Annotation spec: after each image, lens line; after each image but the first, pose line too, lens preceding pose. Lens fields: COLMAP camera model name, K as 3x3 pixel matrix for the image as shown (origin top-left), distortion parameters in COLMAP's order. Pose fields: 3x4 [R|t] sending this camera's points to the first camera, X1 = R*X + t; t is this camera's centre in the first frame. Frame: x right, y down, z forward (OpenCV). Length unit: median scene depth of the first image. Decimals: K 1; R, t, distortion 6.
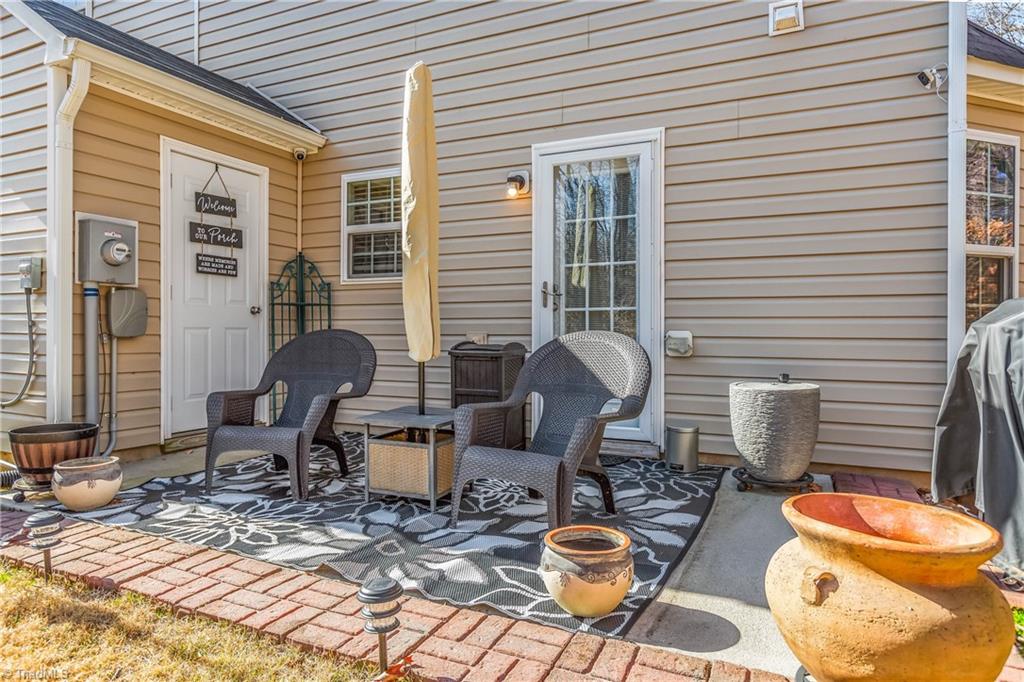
lens RADIAL K [[635.1, 0, 514.5], [0, 635.1, 340.9], [0, 0, 1]] dist [-0.015561, -0.000020]
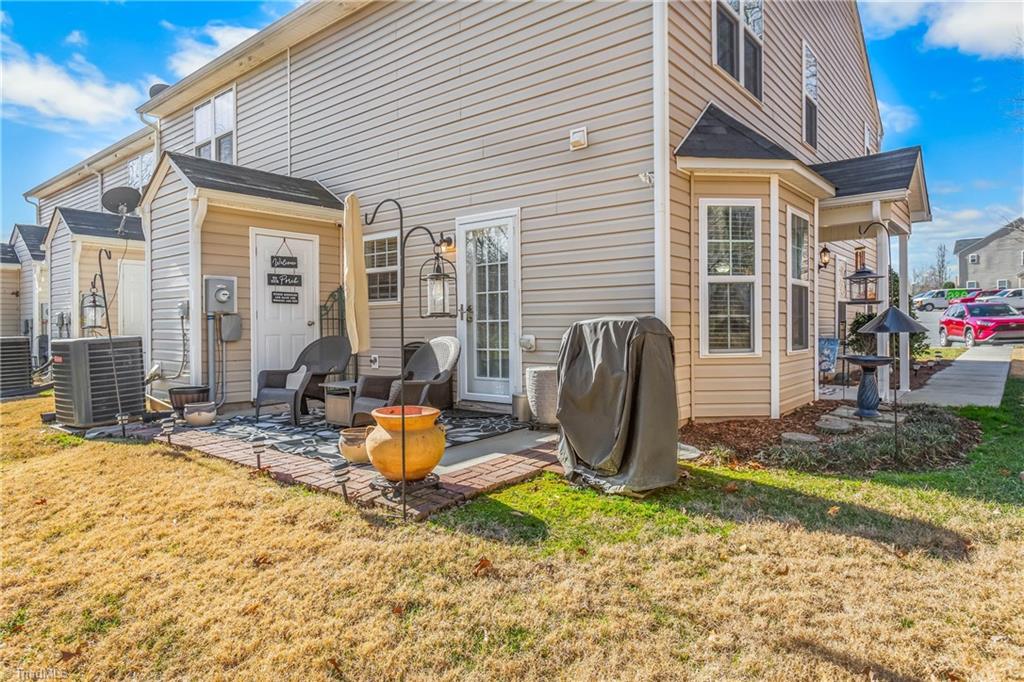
lens RADIAL K [[614.9, 0, 507.9], [0, 614.9, 334.2], [0, 0, 1]] dist [-0.008081, -0.001112]
pose [[0.968589, -0.008852, -0.248509, 0.563429], [0.008316, 0.999960, -0.003204, -0.012513], [0.248528, 0.001037, 0.968624, -0.484612]]
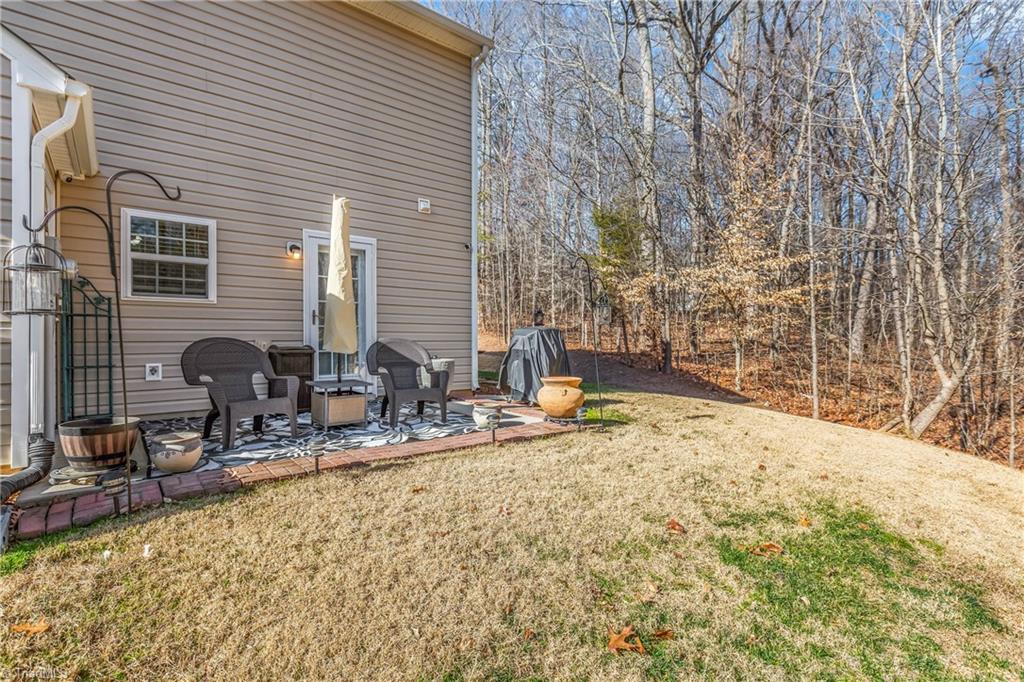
lens RADIAL K [[465.0, 0, 509.7], [0, 465.0, 338.6], [0, 0, 1]] dist [0.002100, 0.000031]
pose [[0.413936, -0.001315, 0.910305, -0.932060], [0.030863, 0.999444, -0.012591, 0.019849], [-0.909783, 0.033307, 0.413747, -0.011586]]
